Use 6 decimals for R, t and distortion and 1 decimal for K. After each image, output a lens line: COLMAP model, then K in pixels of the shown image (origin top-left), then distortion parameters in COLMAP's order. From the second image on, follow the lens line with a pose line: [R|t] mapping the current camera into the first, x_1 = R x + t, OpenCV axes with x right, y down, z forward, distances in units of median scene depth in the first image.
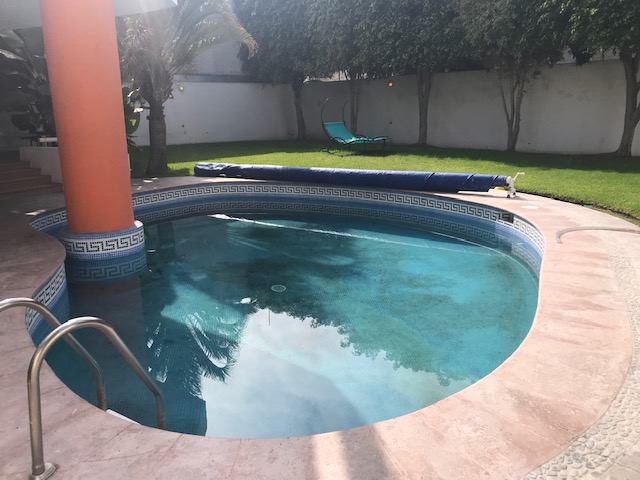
lens RADIAL K [[474.0, 0, 320.0], [0, 474.0, 240.0], [0, 0, 1]] dist [-0.003063, -0.005064]
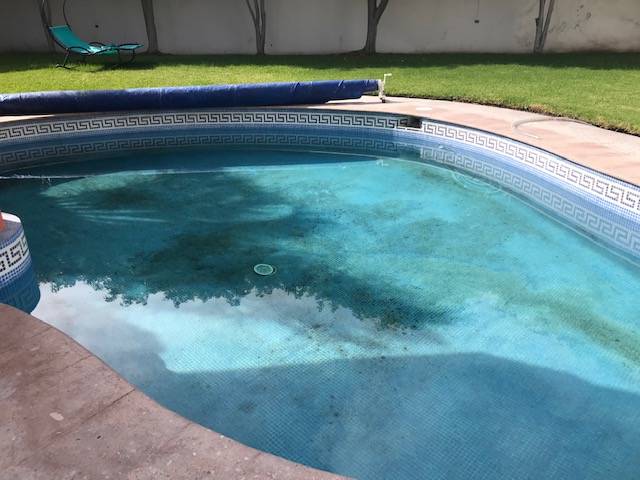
lens RADIAL K [[474.0, 0, 320.0], [0, 474.0, 240.0], [0, 0, 1]] dist [-0.003063, -0.005064]
pose [[0.787831, -0.264411, 0.556245, -0.296810], [0.160978, 0.960163, 0.228414, -0.057969], [-0.594481, -0.090408, 0.799011, 0.264809]]
